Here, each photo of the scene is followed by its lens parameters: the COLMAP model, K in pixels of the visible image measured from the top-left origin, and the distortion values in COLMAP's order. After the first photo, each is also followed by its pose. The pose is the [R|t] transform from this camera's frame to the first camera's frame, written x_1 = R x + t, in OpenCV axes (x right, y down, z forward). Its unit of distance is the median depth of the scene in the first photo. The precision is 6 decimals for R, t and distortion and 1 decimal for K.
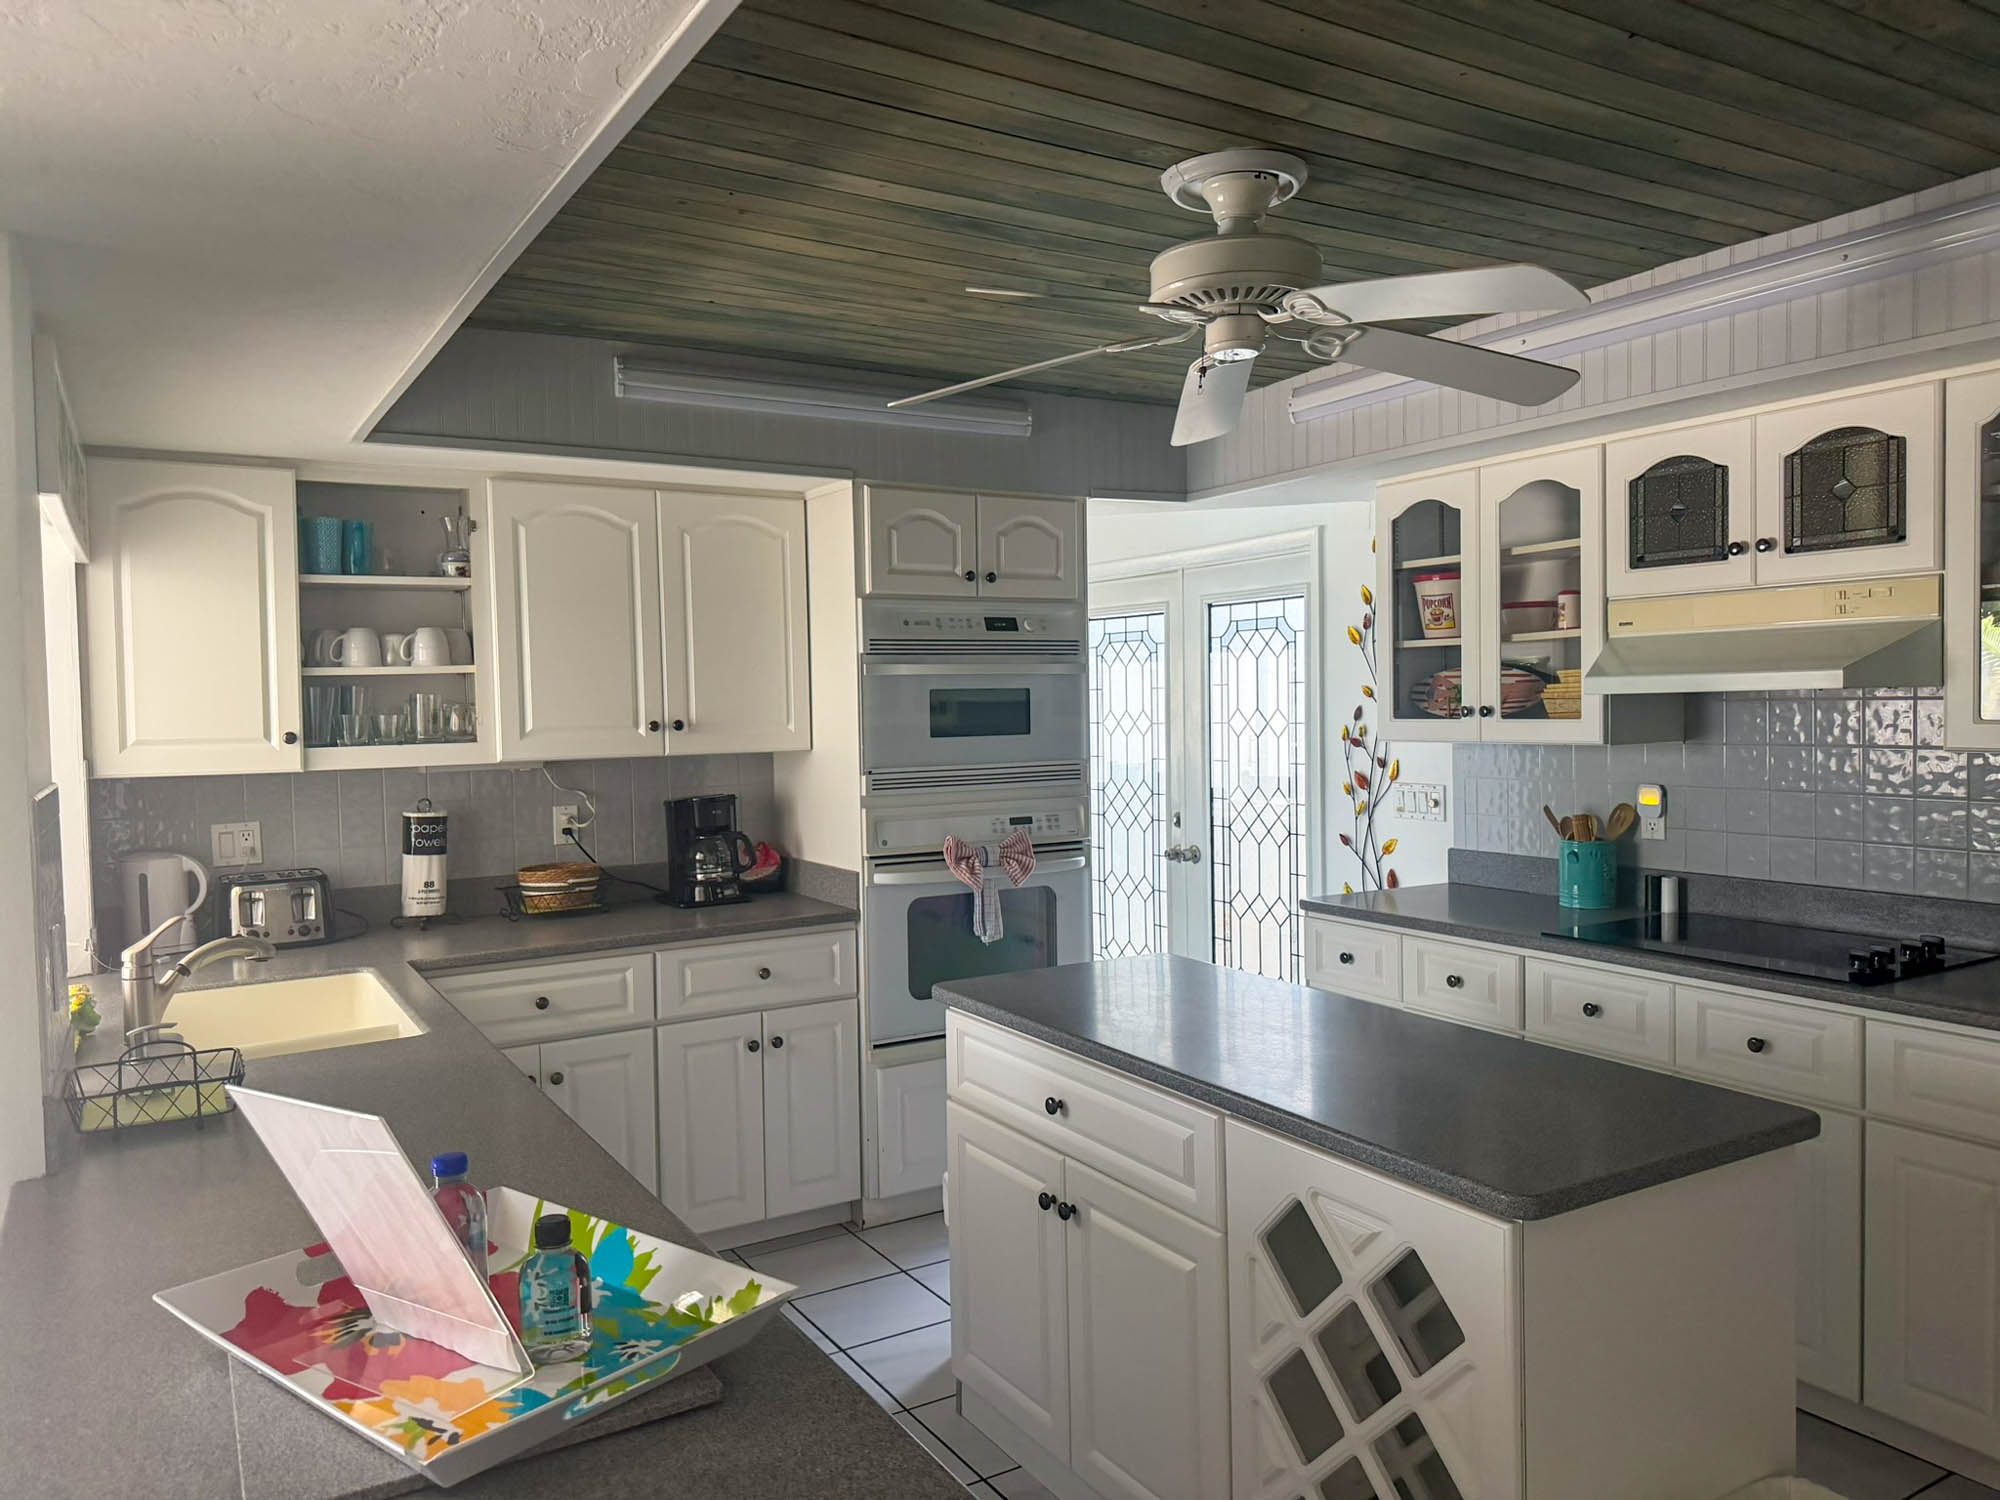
lens RADIAL K [[1408.3, 0, 998.0], [0, 1408.3, 757.0], [0, 0, 1]] dist [0.095452, -0.143674]
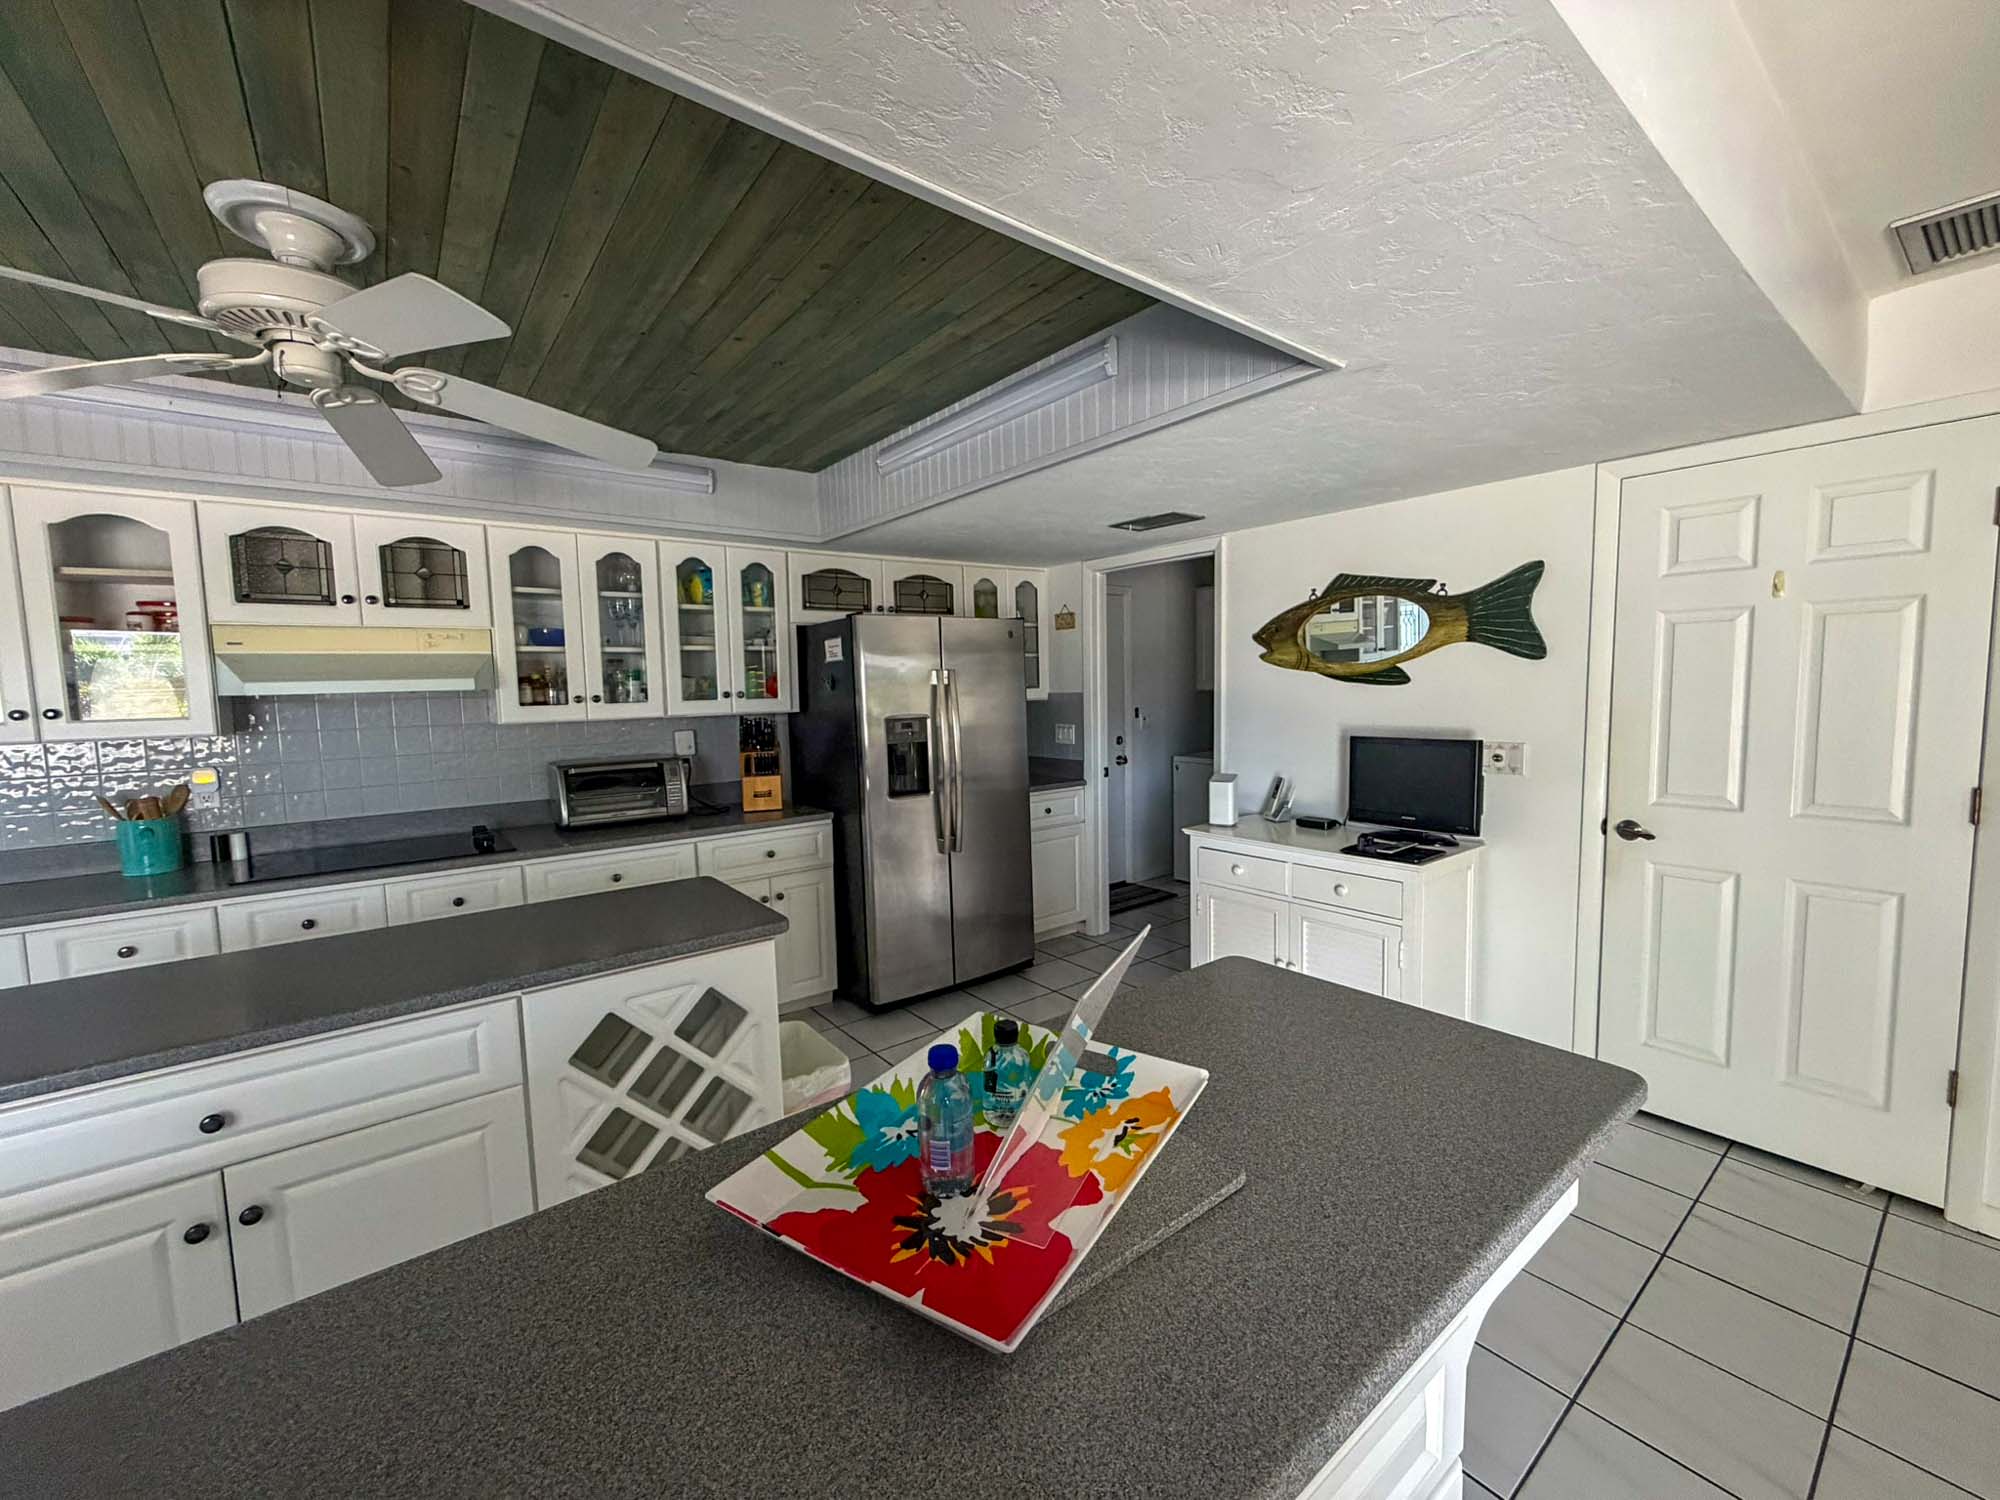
lens RADIAL K [[797.7, 0, 995.0], [0, 797.7, 746.5], [0, 0, 1]] dist [0.000803, 0.000225]
pose [[-0.116828, -0.055407, 0.991605, -0.430625], [0.067238, 0.995711, 0.063558, 0.002669], [-0.990874, 0.074099, -0.112601, 0.436789]]
